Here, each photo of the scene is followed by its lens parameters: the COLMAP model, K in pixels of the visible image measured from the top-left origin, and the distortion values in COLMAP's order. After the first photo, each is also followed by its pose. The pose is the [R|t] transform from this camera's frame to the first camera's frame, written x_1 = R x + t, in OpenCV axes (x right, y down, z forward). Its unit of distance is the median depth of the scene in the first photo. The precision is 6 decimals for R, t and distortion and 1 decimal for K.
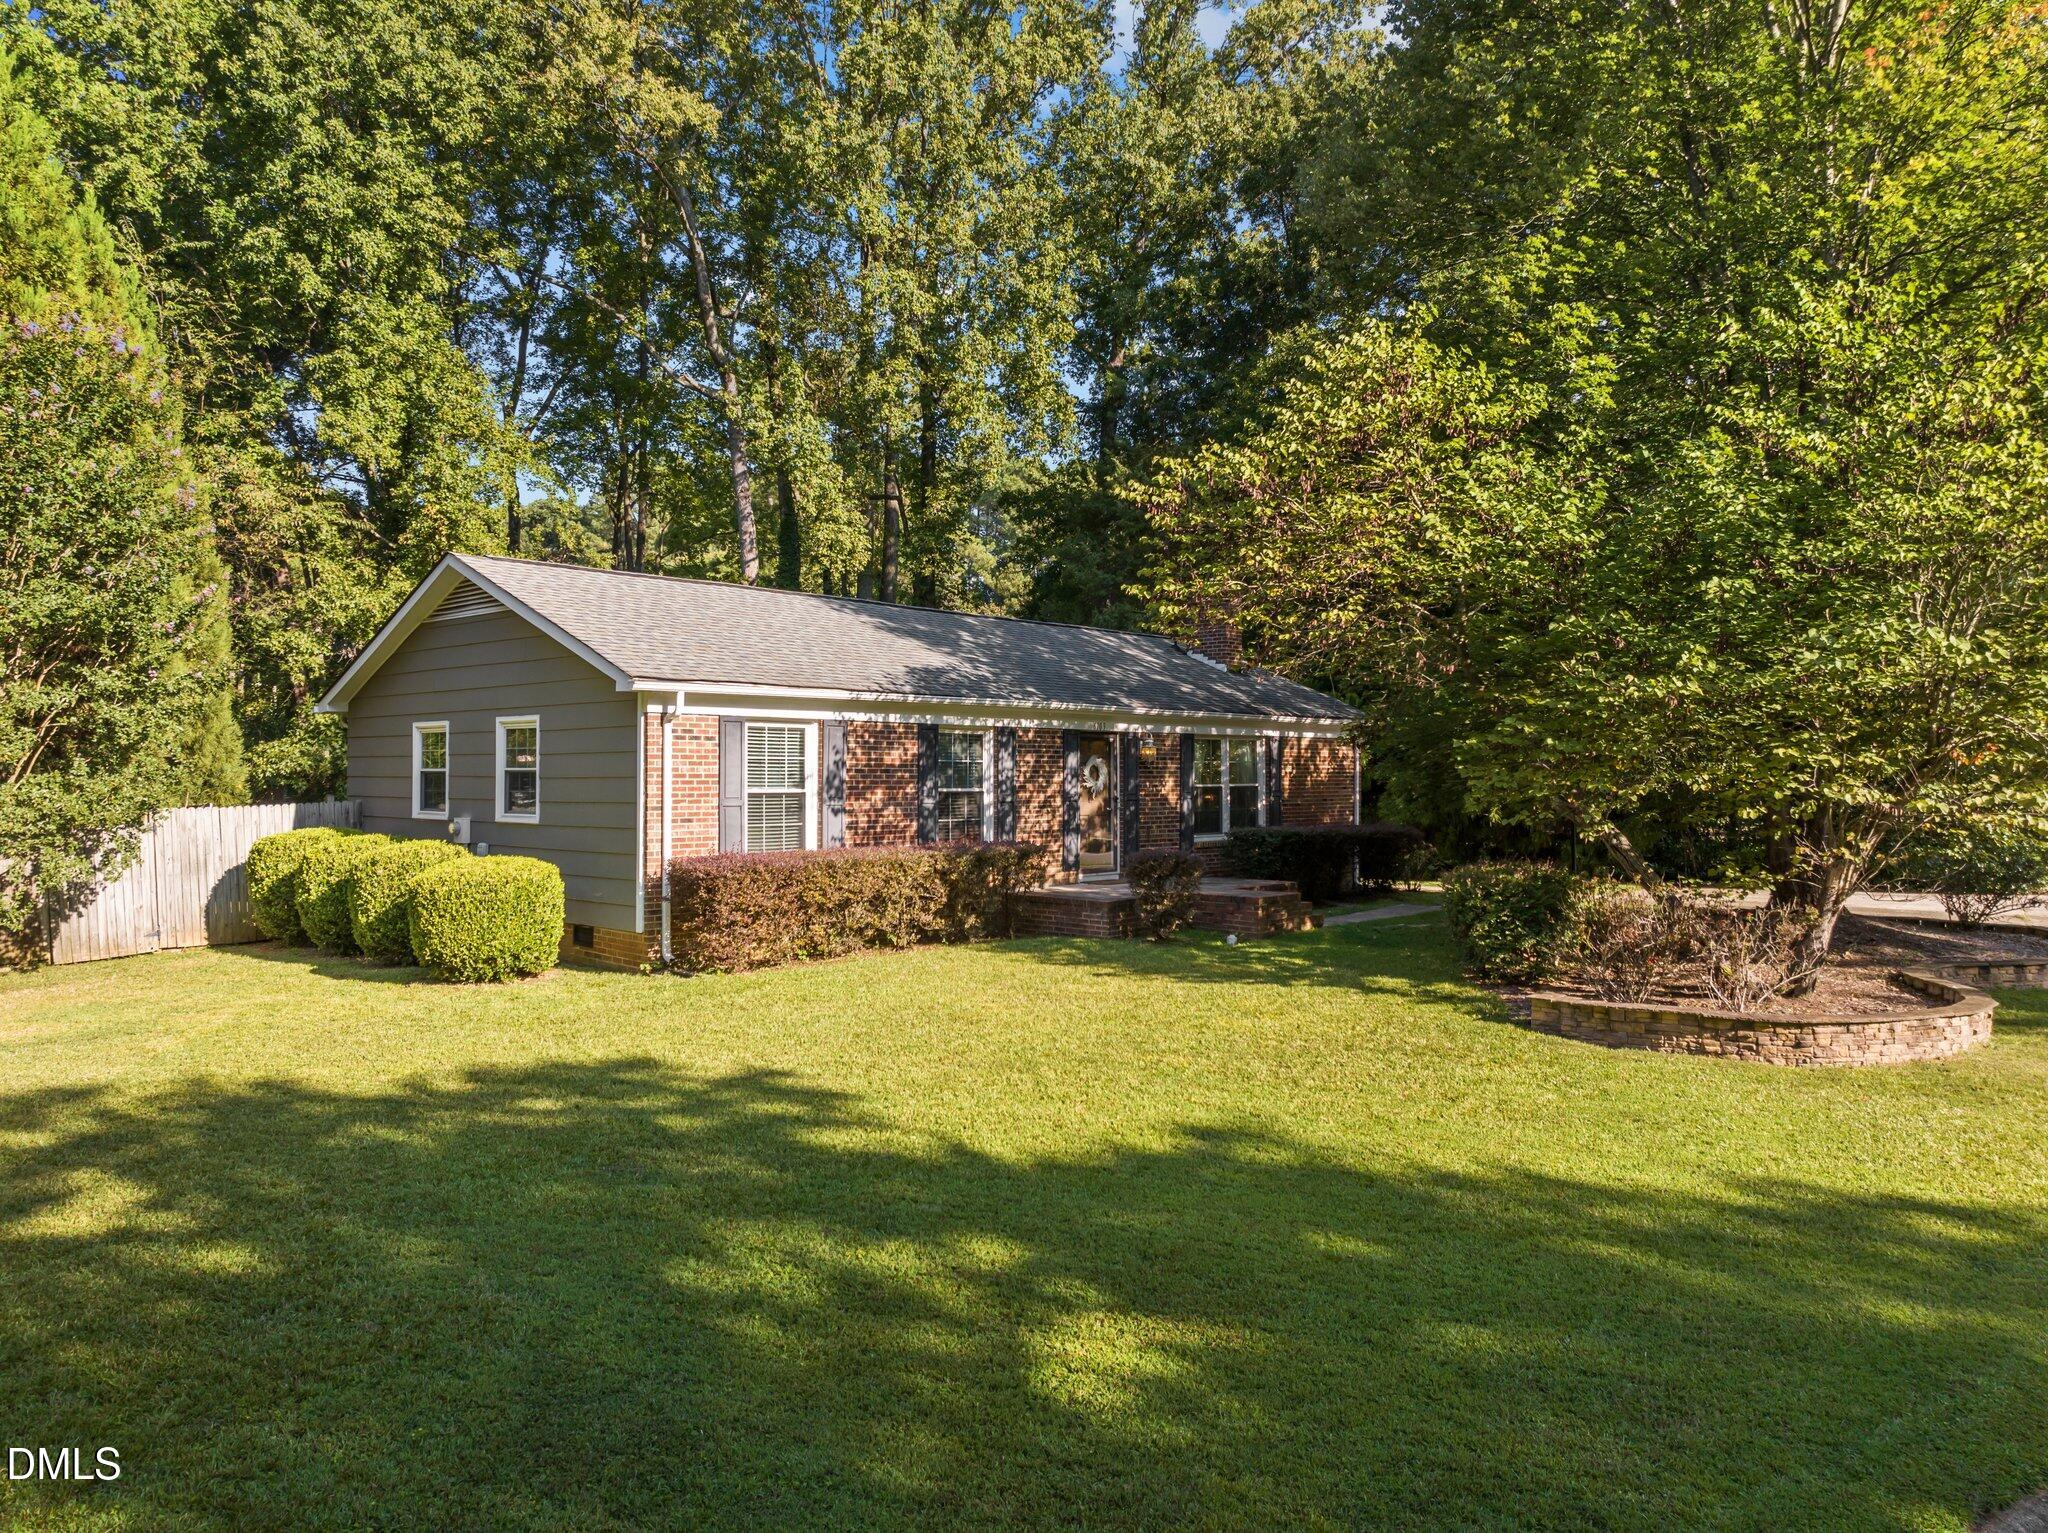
lens RADIAL K [[1467.2, 0, 1021.8], [0, 1467.2, 769.1], [0, 0, 1]] dist [-0.056317, -0.008899]
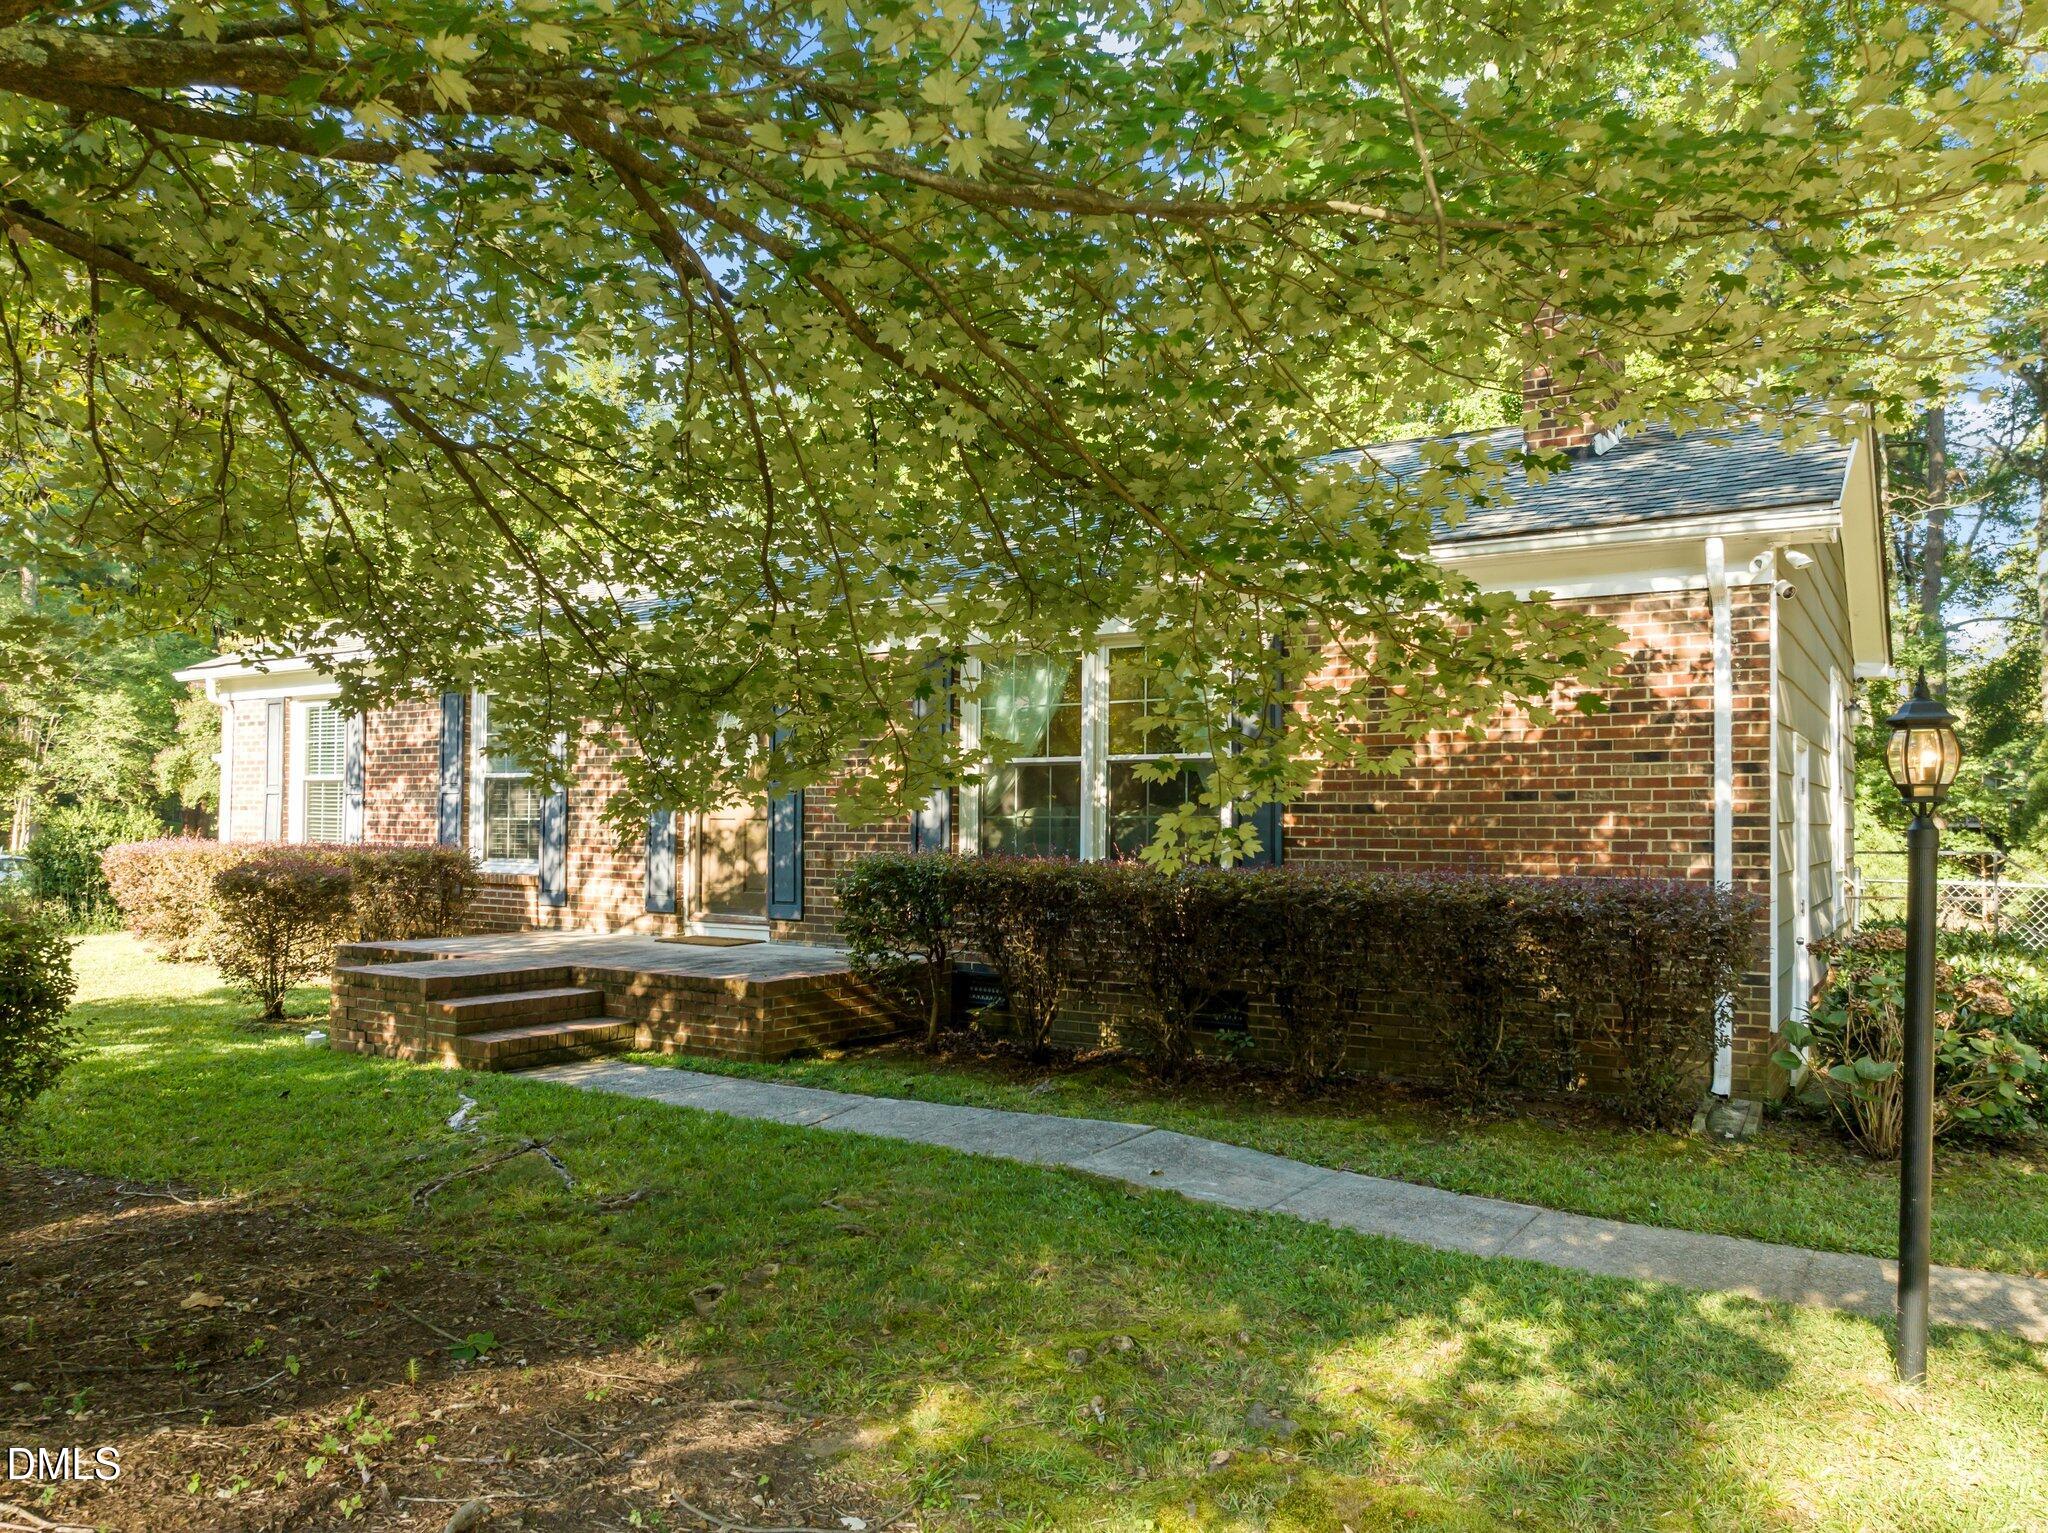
lens RADIAL K [[1443.7, 0, 1013.1], [0, 1443.7, 805.3], [0, 0, 1]] dist [0.009283, 0.001997]
pose [[0.181890, -0.020094, -0.983113, 0.596850], [-0.006065, 0.999749, -0.021556, 0.035915], [0.983300, 0.009884, 0.181723, 0.992296]]
